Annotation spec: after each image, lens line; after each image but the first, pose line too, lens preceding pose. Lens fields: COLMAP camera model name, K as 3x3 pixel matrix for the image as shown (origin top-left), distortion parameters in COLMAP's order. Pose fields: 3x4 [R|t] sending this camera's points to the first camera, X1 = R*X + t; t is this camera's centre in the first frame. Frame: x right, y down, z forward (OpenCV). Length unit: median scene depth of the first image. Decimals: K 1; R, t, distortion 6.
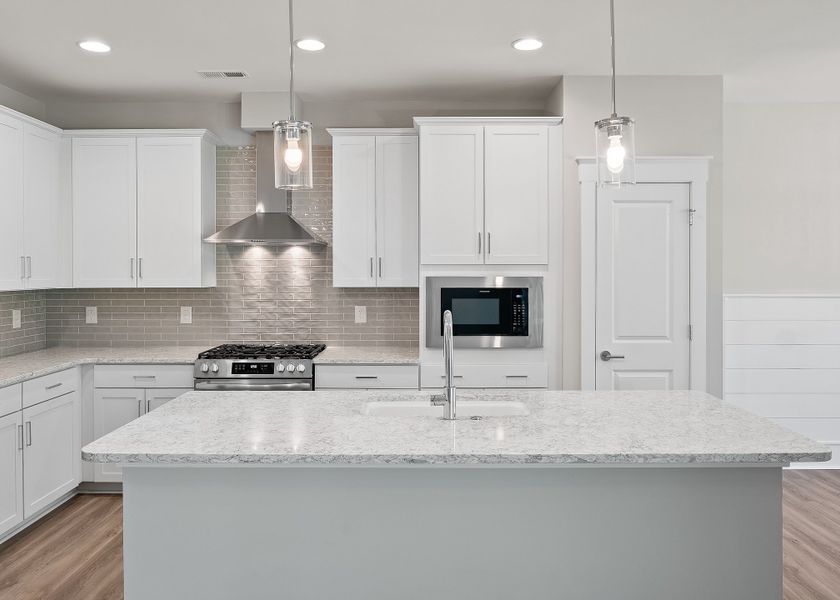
lens RADIAL K [[629.1, 0, 415.1], [0, 629.1, 276.3], [0, 0, 1]] dist [-0.000989, -0.006812]
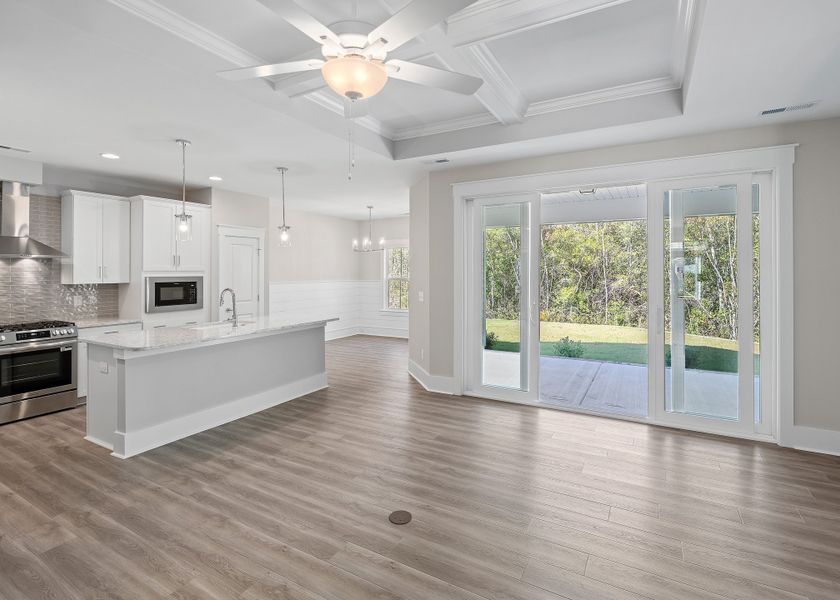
lens RADIAL K [[410.8, 0, 424.1], [0, 410.8, 268.6], [0, 0, 1]] dist [-0.013088, 0.002259]
pose [[0.476883, 0.005688, 0.878948, -0.684577], [0.012288, 0.999838, -0.013137, 0.002073], [-0.878881, 0.017065, 0.476736, -0.364021]]
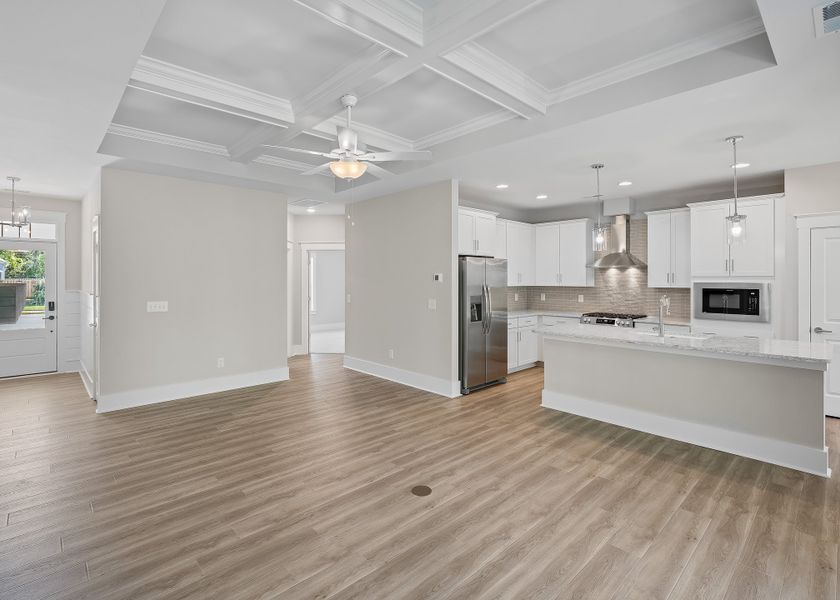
lens RADIAL K [[410.8, 0, 413.6], [0, 410.8, 270.9], [0, 0, 1]] dist [-0.013088, 0.002259]
pose [[0.685824, -0.012090, -0.727667, 0.350296], [-0.008532, 0.999660, -0.024651, 0.003169], [0.727717, 0.023115, 0.685488, -0.538938]]
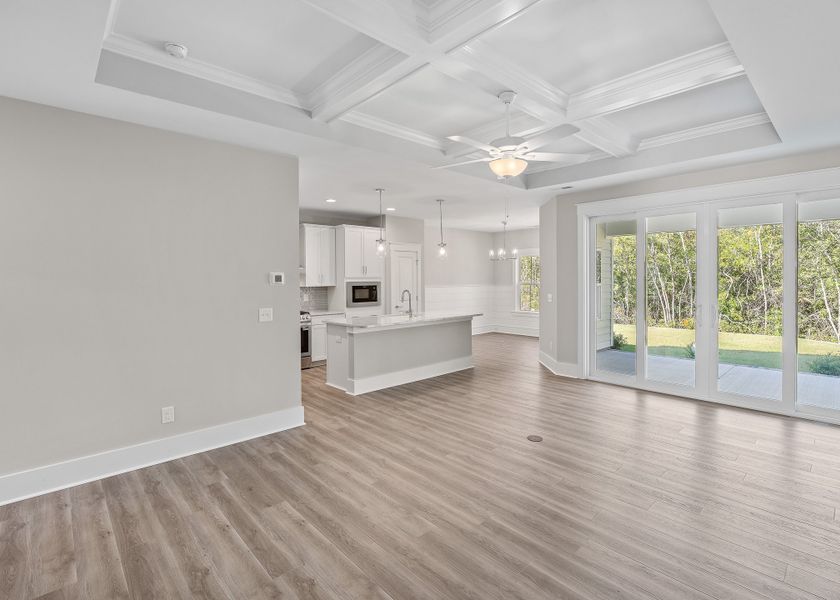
lens RADIAL K [[410.8, 0, 421.7], [0, 410.8, 278.2], [0, 0, 1]] dist [-0.013088, 0.002259]
pose [[0.723974, -0.004764, 0.689811, -0.991451], [0.014606, 0.999858, -0.008425, 0.004474], [-0.689673, 0.016175, 0.723941, -0.538693]]
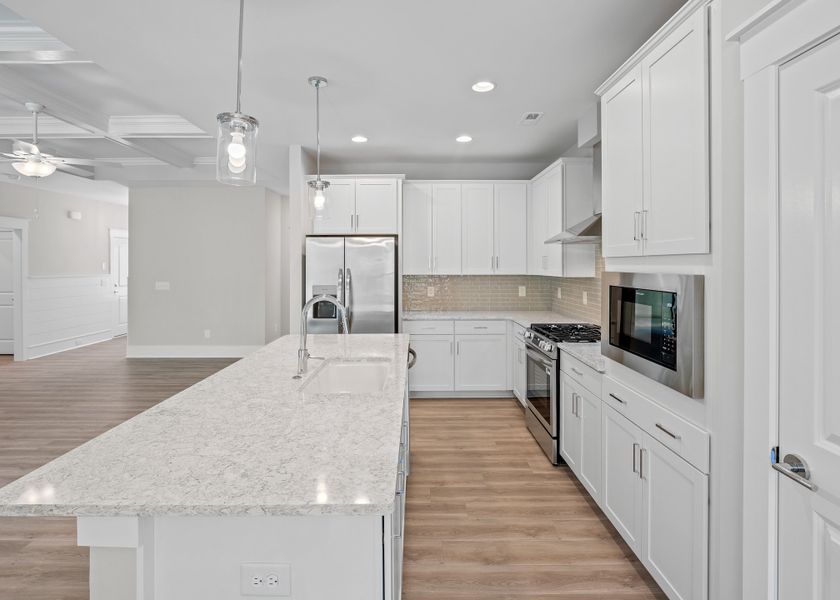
lens RADIAL K [[410.8, 0, 409.8], [0, 410.8, 269.1], [0, 0, 1]] dist [-0.013088, 0.002259]
pose [[0.005778, 0.012352, -0.999907, 0.570609], [-0.006598, 0.999902, 0.012314, -0.008084], [0.999962, 0.006527, 0.005859, 0.728195]]
